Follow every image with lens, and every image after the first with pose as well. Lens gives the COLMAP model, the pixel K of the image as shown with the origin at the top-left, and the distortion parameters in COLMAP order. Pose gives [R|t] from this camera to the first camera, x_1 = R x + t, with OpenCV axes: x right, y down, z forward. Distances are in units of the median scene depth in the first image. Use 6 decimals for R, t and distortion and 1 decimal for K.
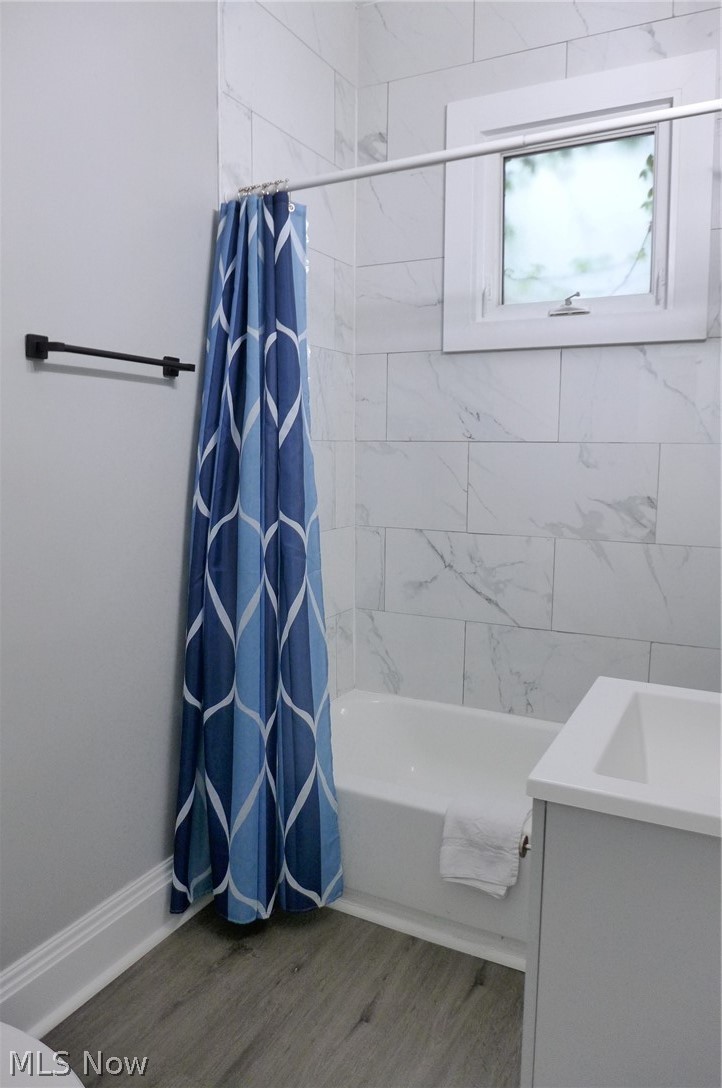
lens RADIAL K [[757.3, 0, 368.9], [0, 757.3, 540.9], [0, 0, 1]] dist [-0.045339, 0.011420]
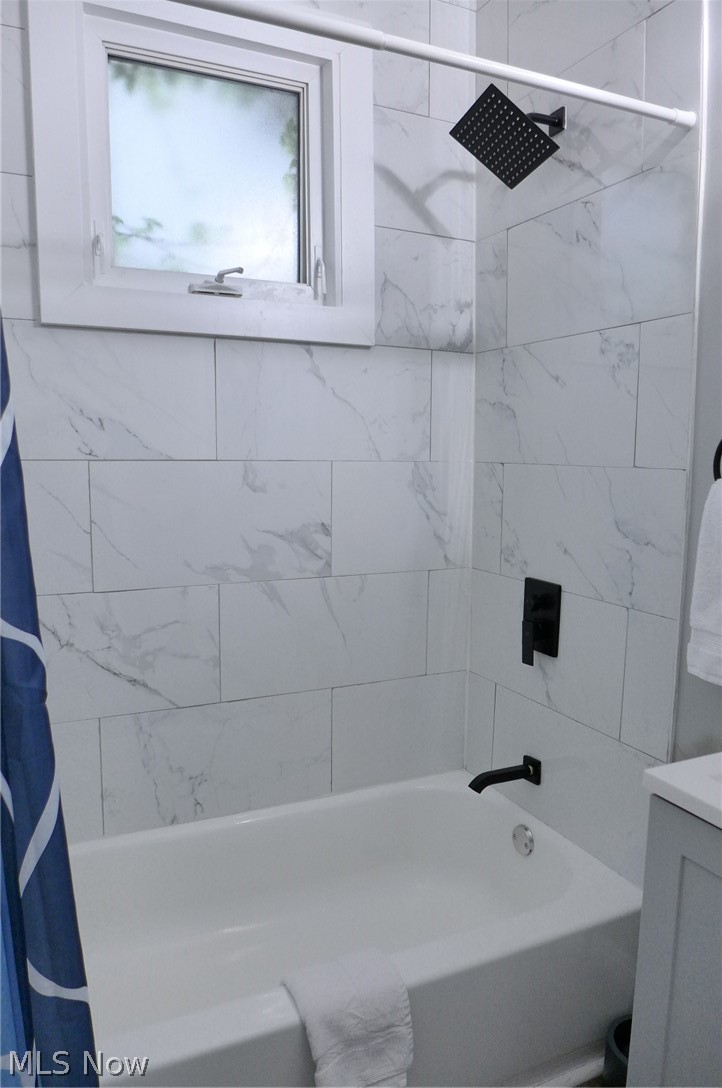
lens RADIAL K [[757.3, 0, 356.9], [0, 757.3, 544.9], [0, 0, 1]] dist [-0.045339, 0.011420]
pose [[0.617320, -0.098096, 0.780572, -0.271920], [0.091873, 0.994396, 0.052309, -0.072647], [-0.781329, 0.039422, 0.622873, 0.415337]]
